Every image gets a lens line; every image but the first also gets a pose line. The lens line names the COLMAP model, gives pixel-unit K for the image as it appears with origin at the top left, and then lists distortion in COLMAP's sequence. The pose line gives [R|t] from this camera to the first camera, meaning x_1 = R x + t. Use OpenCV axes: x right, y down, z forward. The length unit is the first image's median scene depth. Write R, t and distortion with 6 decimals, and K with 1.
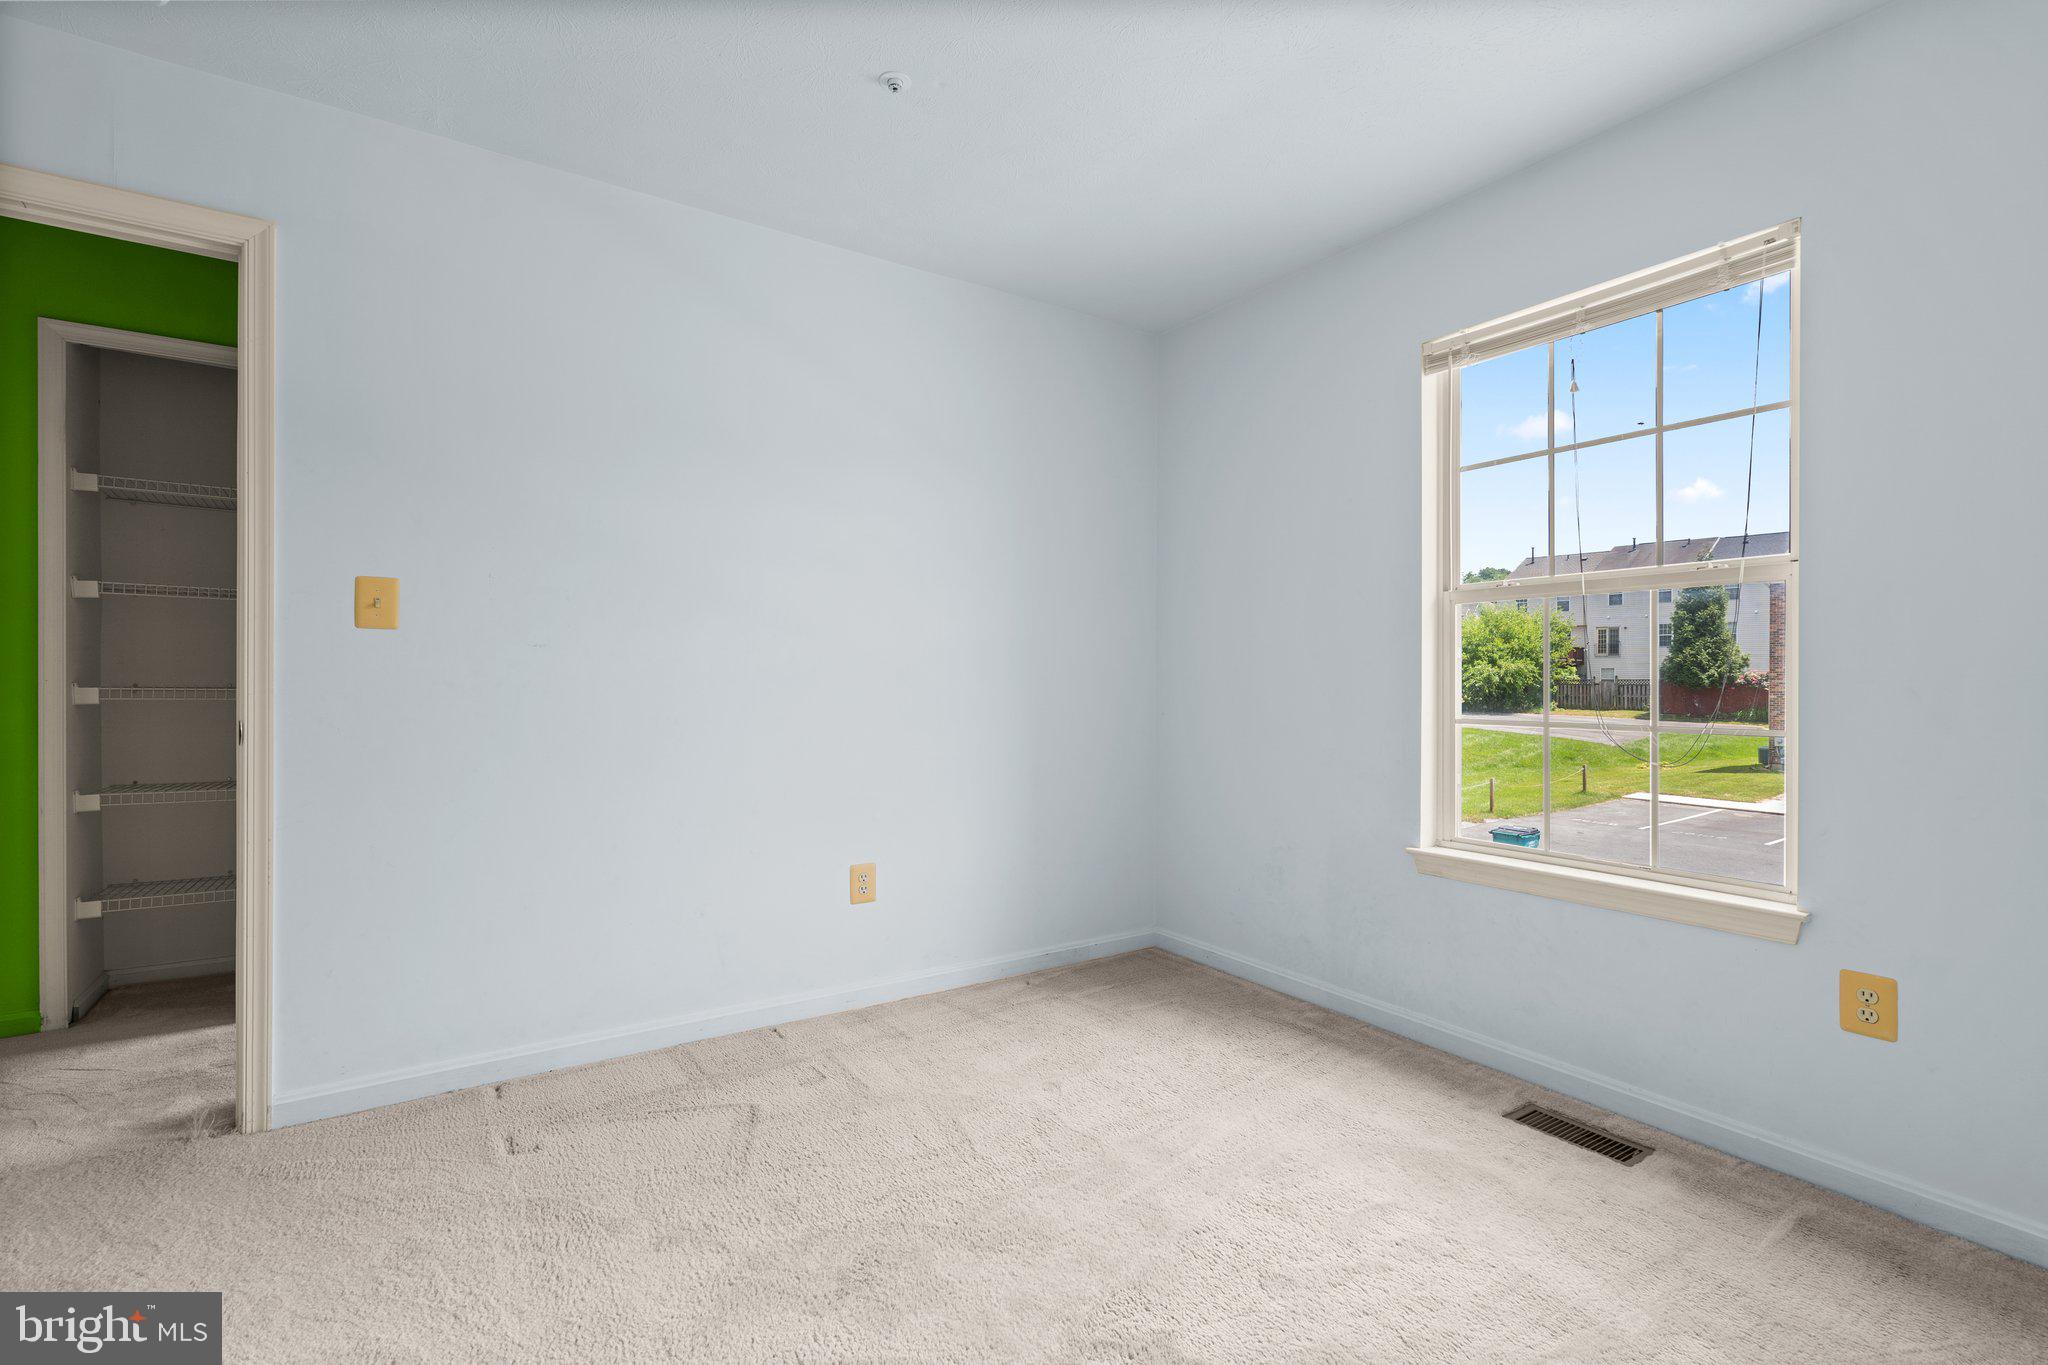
lens RADIAL K [[919.6, 0, 1025.2], [0, 919.6, 683.3], [0, 0, 1]] dist [-0.003142, 0.000355]
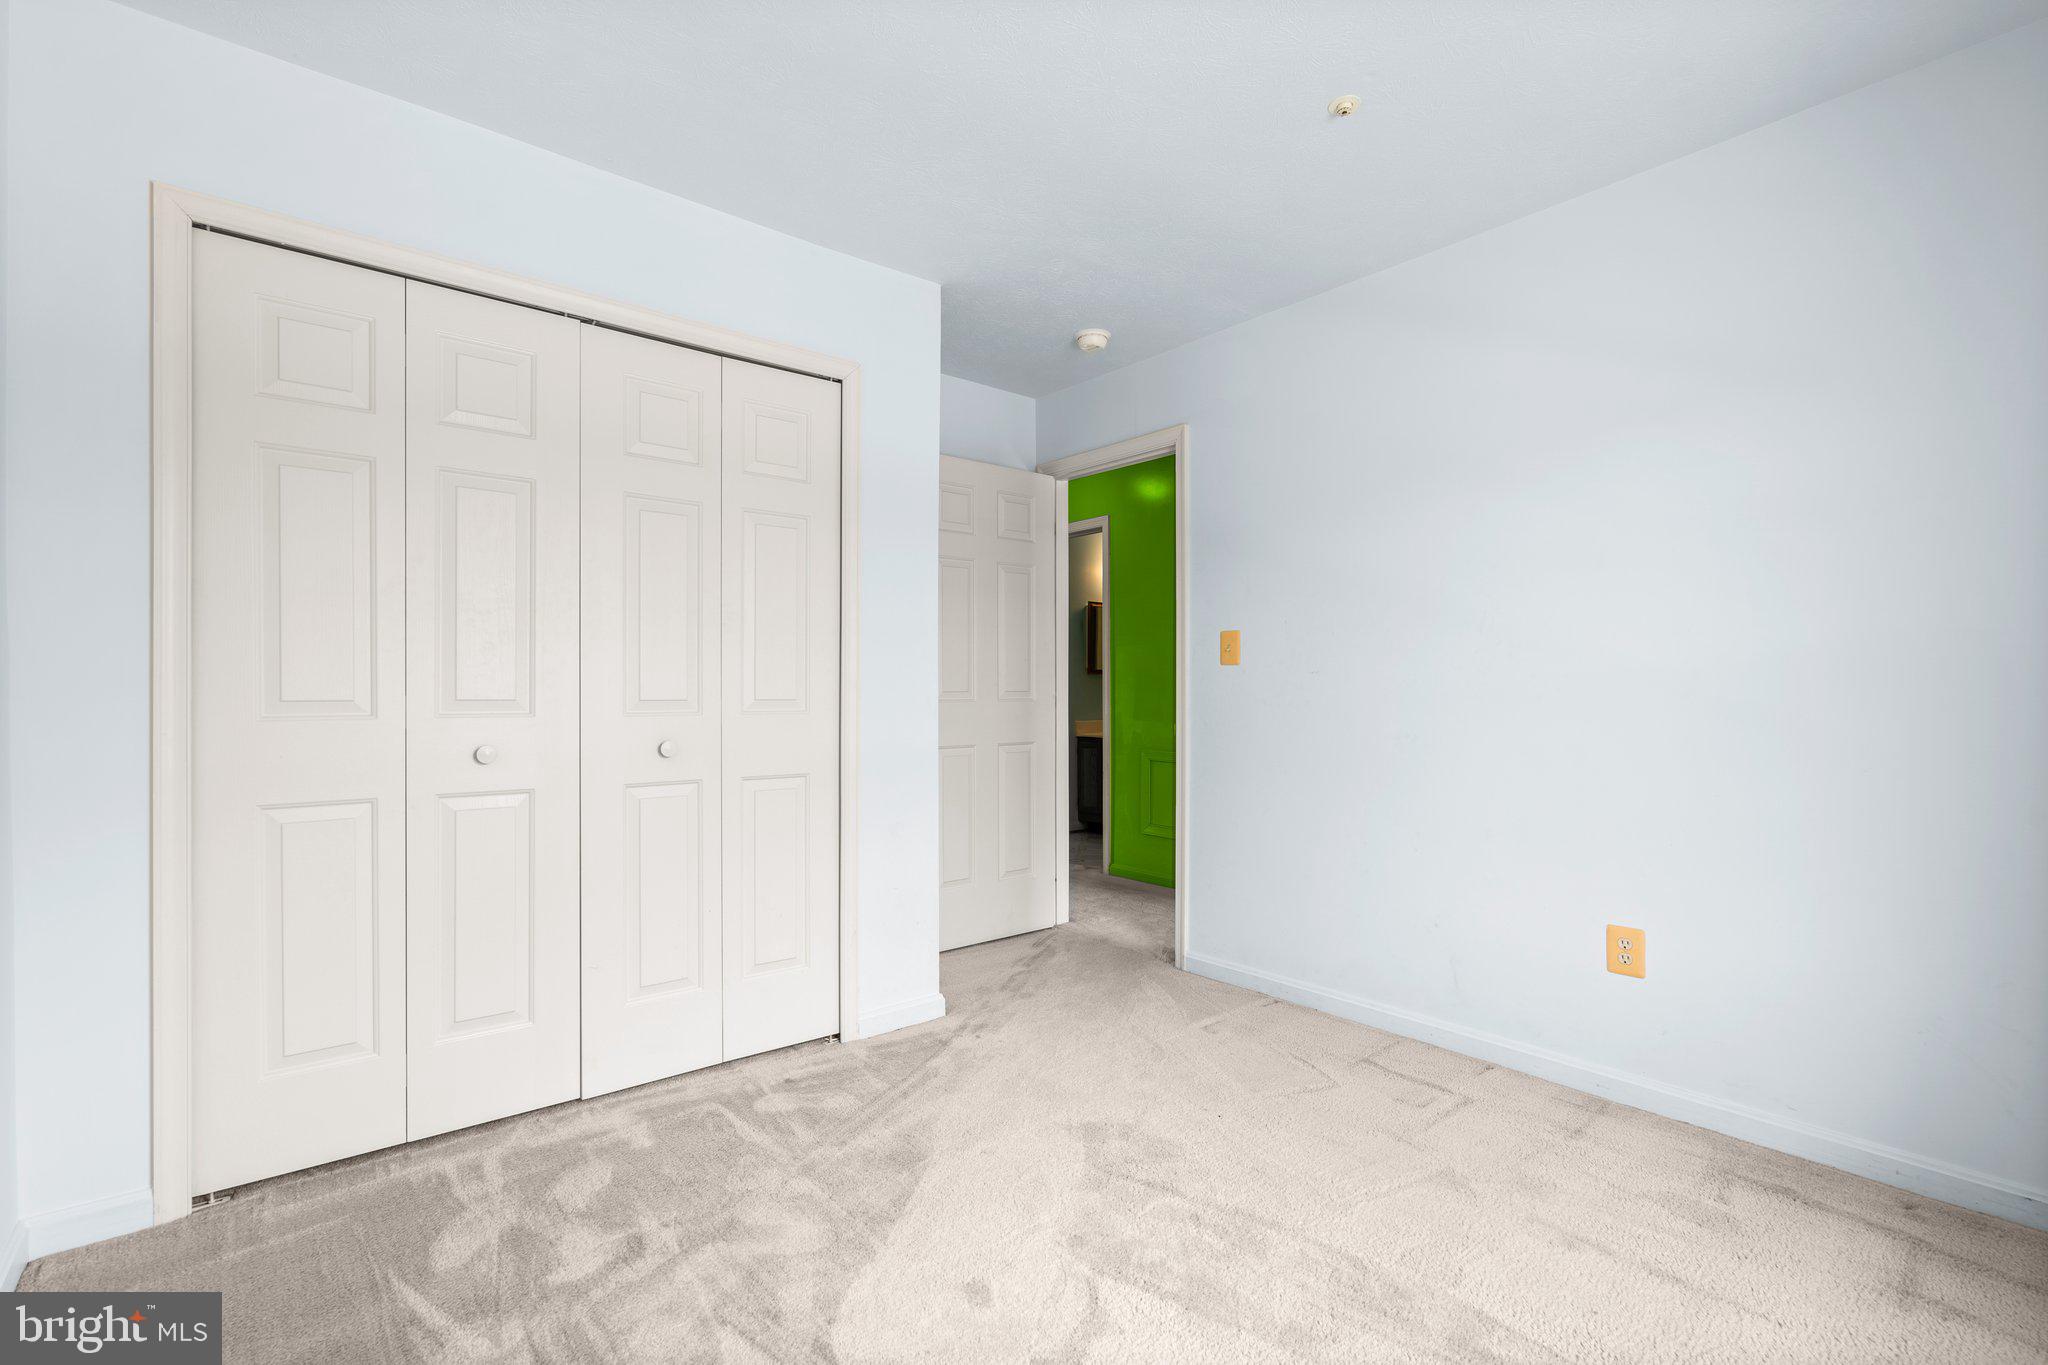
lens RADIAL K [[931.7, 0, 1025.4], [0, 931.7, 697.7], [0, 0, 1]] dist [-0.004879, 0.000820]
pose [[0.099850, 0.000962, -0.995002, 0.758842], [-0.005725, 0.999984, 0.000392, -0.004545], [0.994986, 0.005657, 0.099854, 0.501893]]
